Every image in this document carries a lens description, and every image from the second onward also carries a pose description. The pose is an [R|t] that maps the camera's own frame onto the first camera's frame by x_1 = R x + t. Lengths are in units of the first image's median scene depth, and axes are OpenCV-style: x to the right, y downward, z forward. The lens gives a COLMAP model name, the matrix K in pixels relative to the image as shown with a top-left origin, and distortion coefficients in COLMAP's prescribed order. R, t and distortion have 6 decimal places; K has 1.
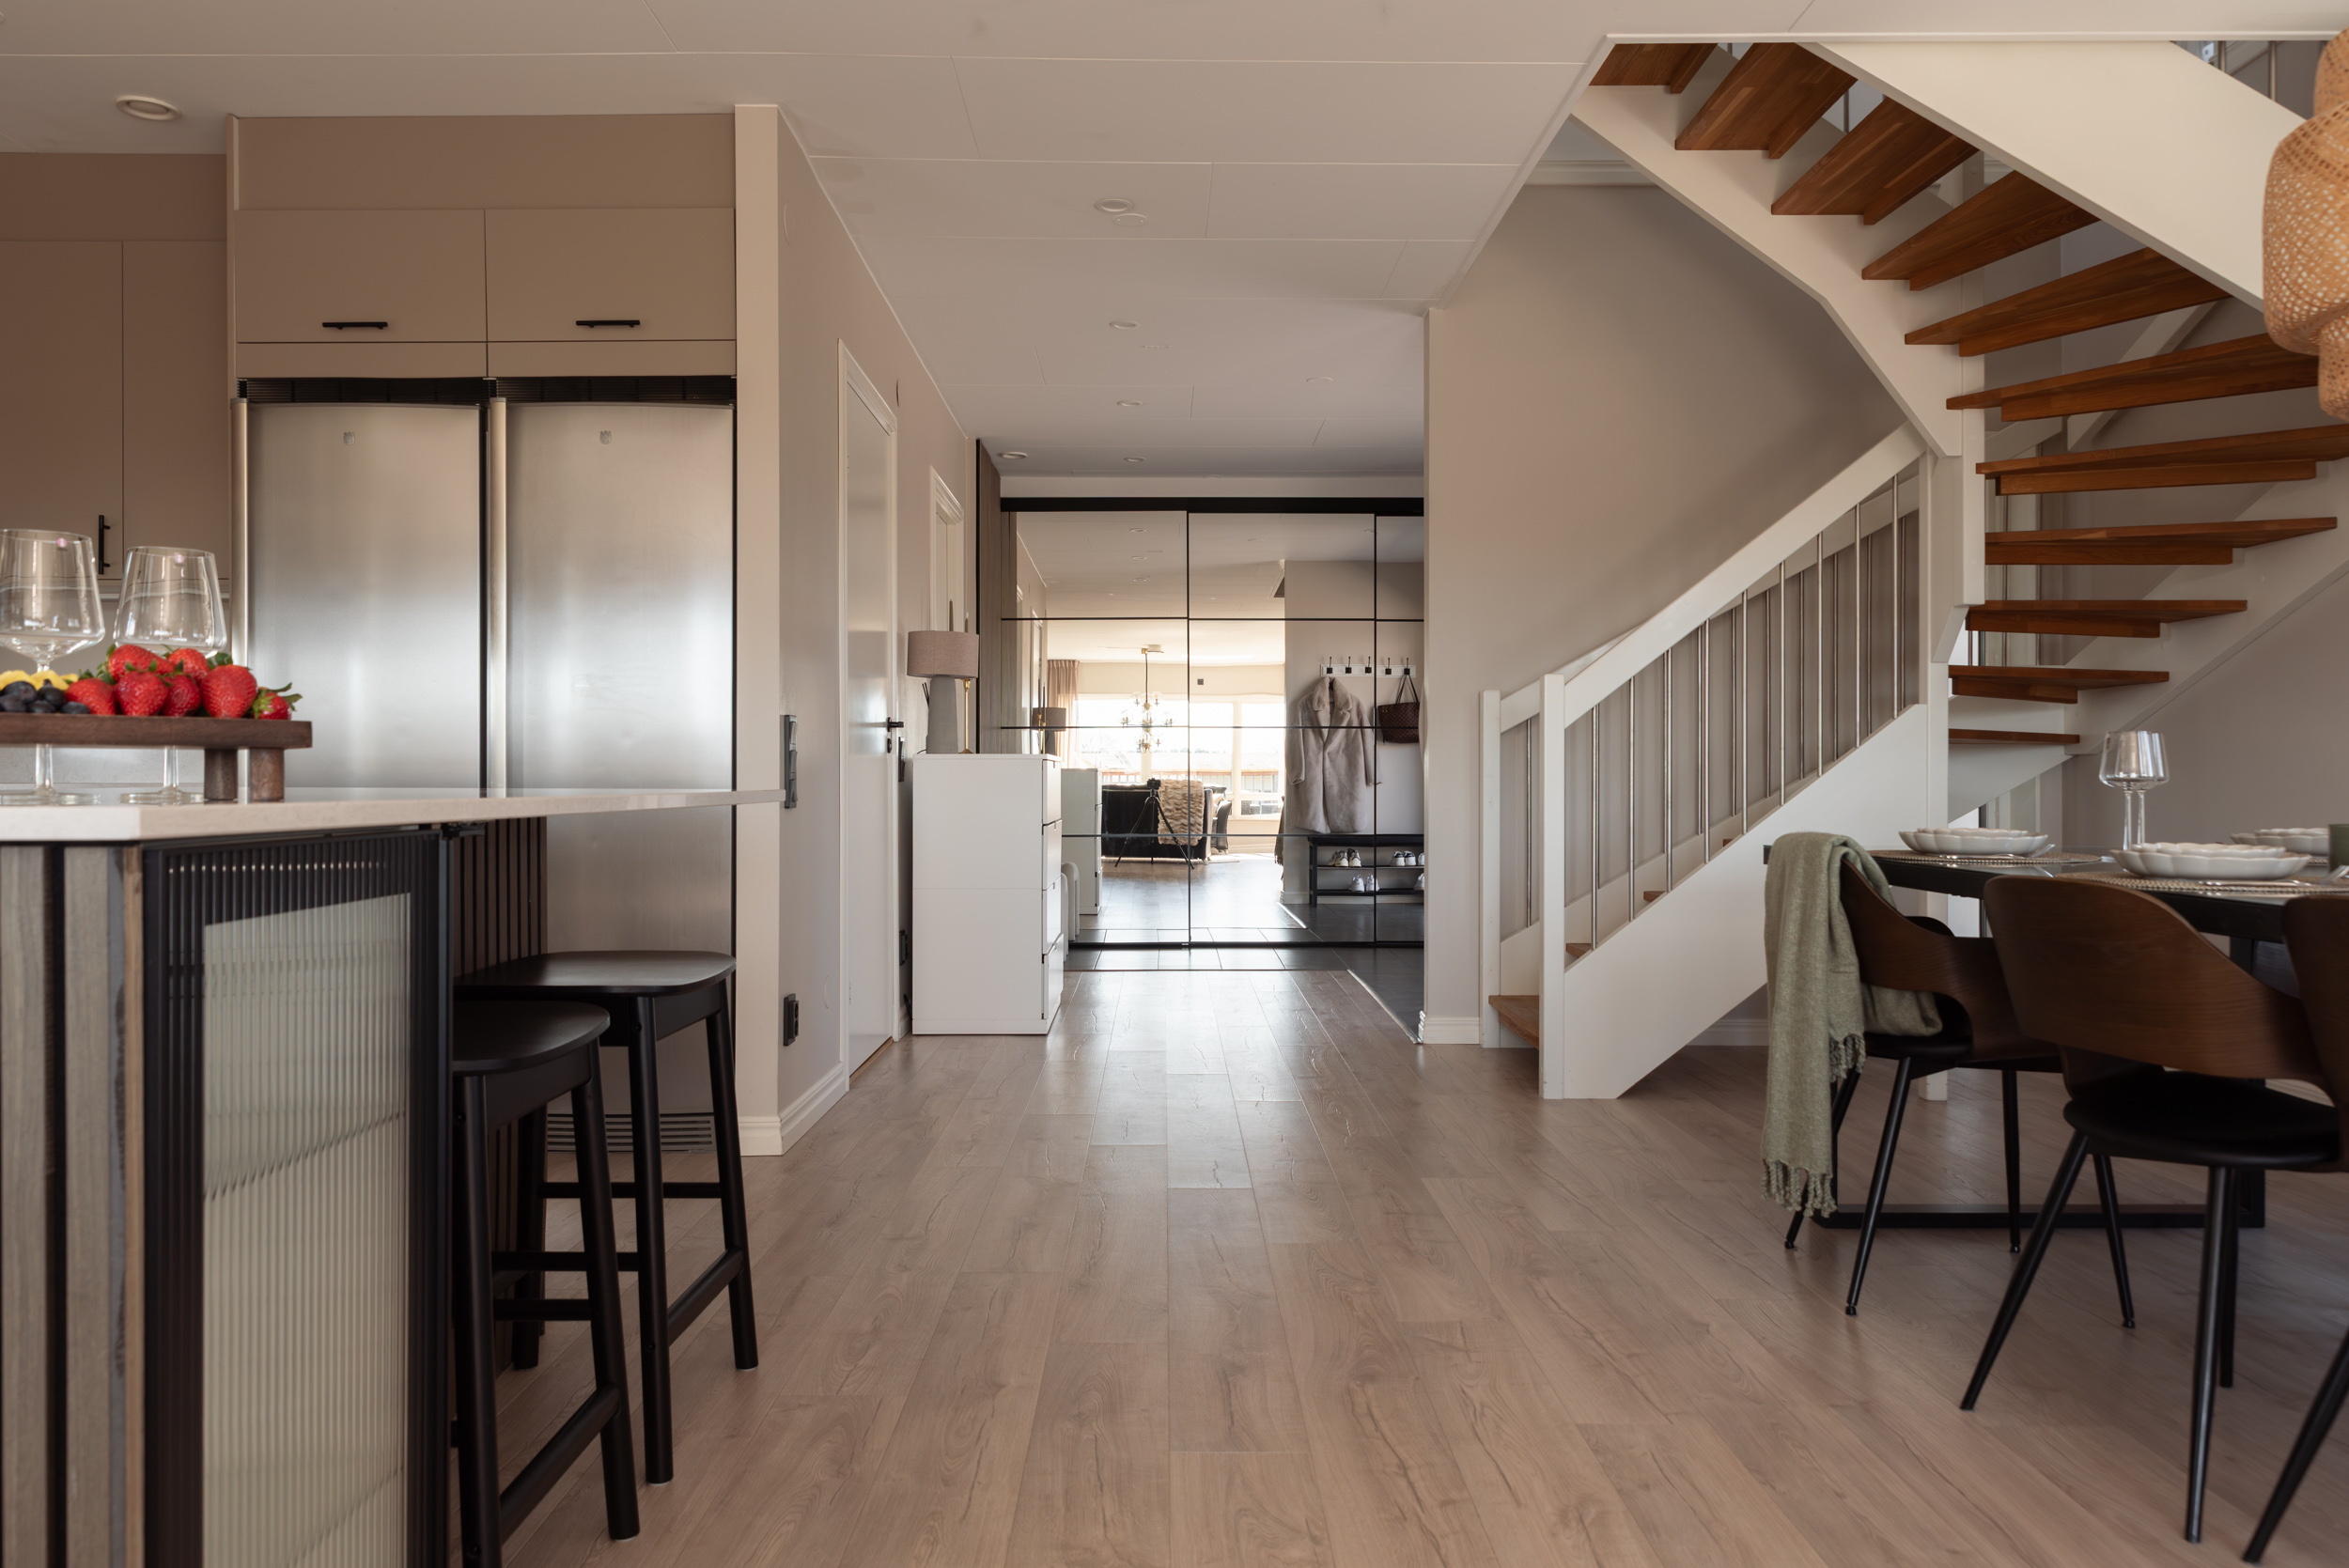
lens RADIAL K [[1622.9, 0, 1174.5], [0, 1622.9, 784.0], [0, 0, 1]] dist [0.003958, 0.000566]
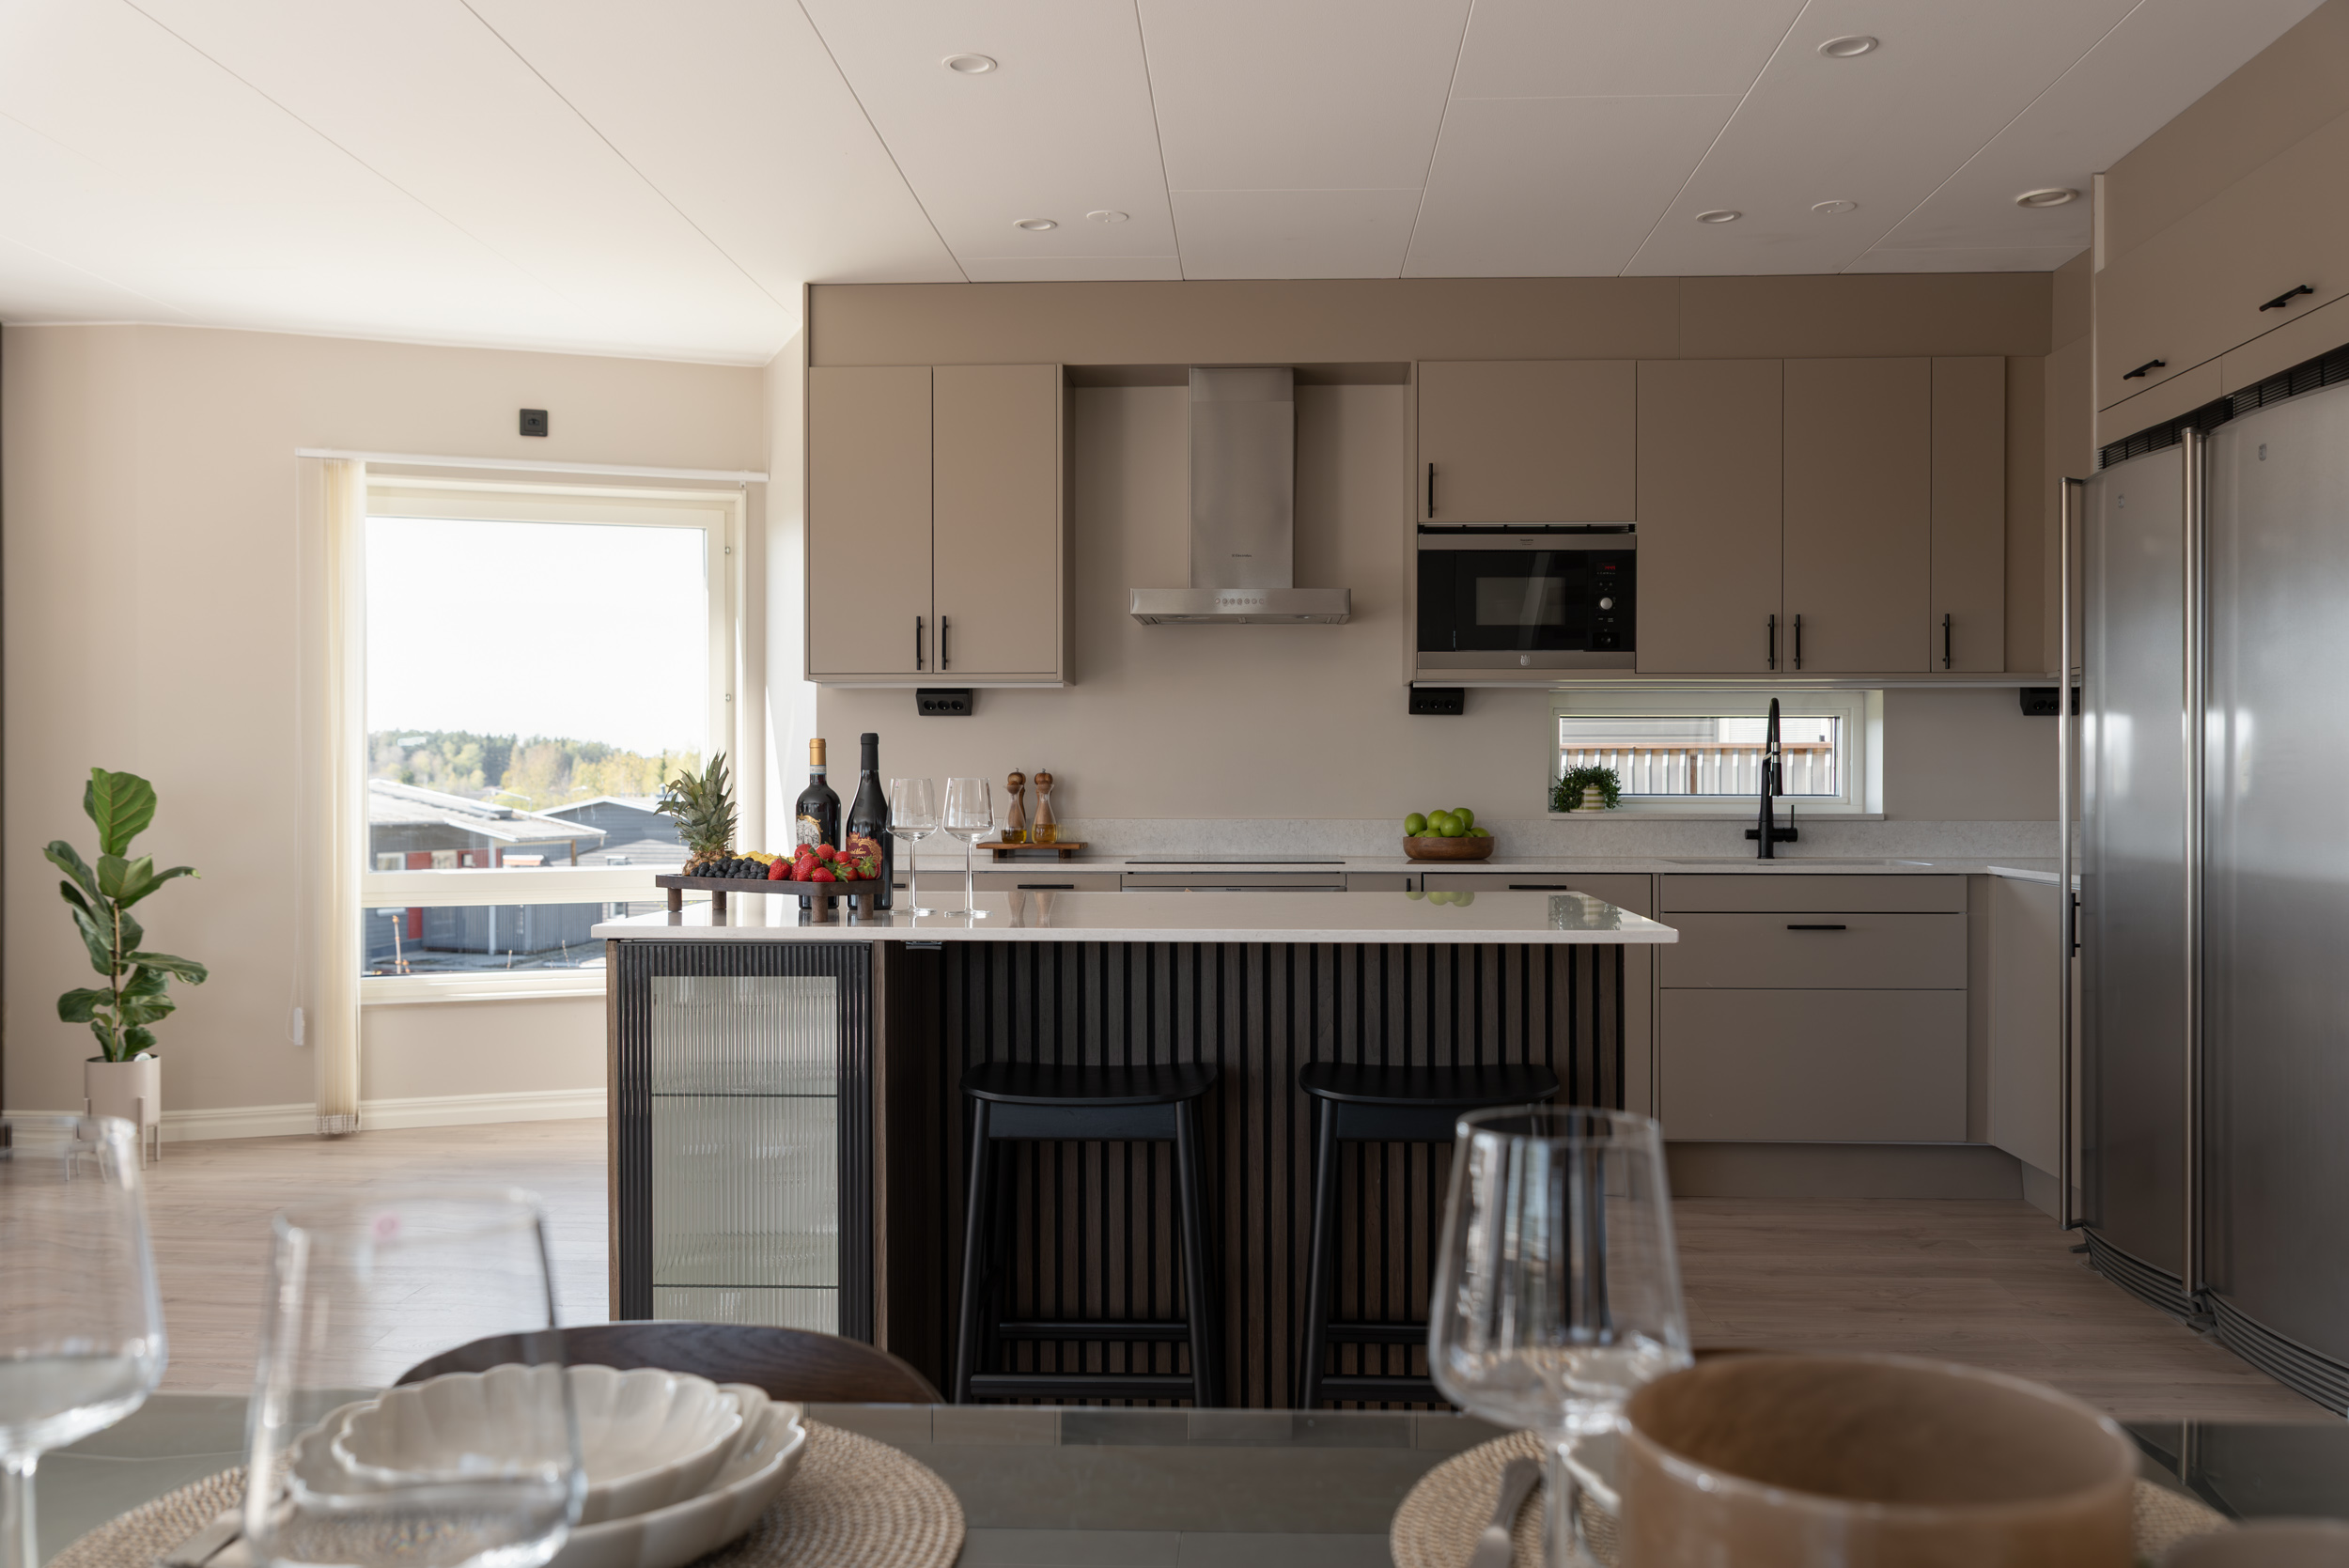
lens RADIAL K [[2028.7, 0, 1174.5], [0, 2028.7, 784.0], [0, 0, 1]] dist [0.012542, 0.007476]
pose [[-0.065000, 0.000721, -0.997885, 0.637994], [-0.002675, 0.999996, 0.000897, -0.054722], [0.997882, 0.002727, -0.064998, 0.539510]]
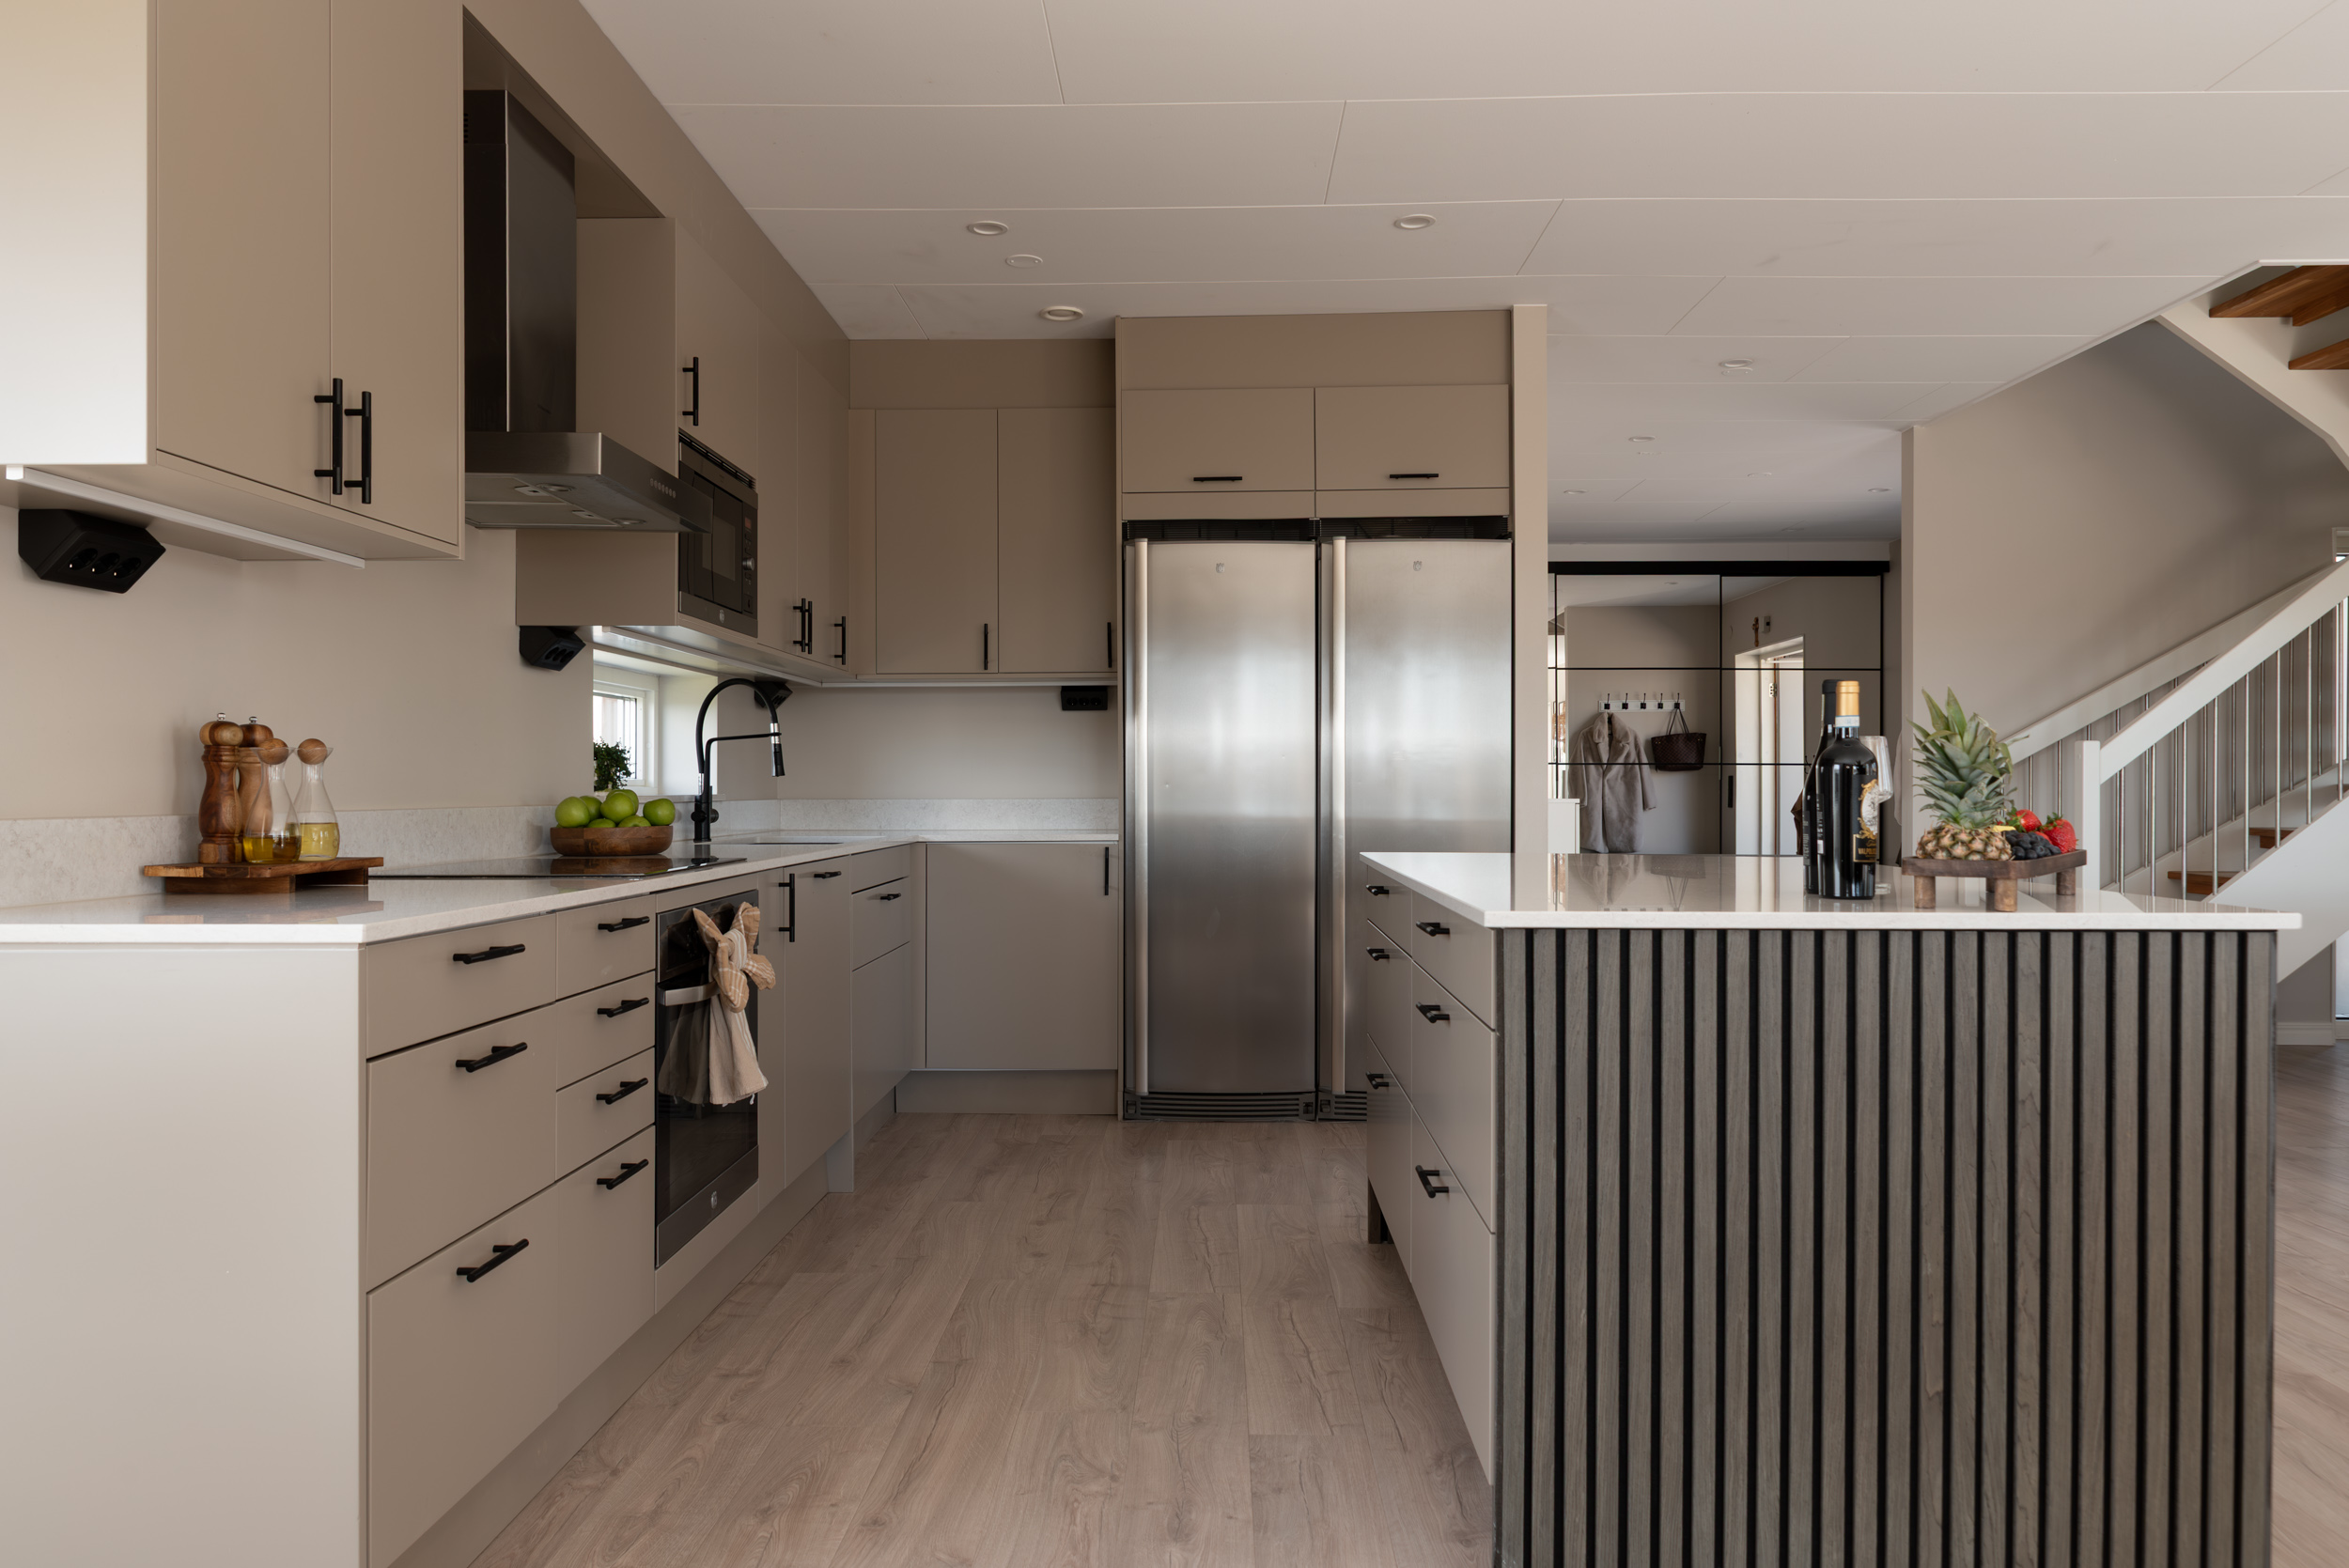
lens RADIAL K [[1582.6, 0, 1179.8], [0, 1582.6, 804.1], [0, 0, 1]] dist [0.000281, -0.002635]
pose [[0.999649, -0.001311, -0.026460, -0.494937], [0.001517, 0.999969, 0.007763, -0.035110], [0.026449, -0.007800, 0.999620, -0.250953]]
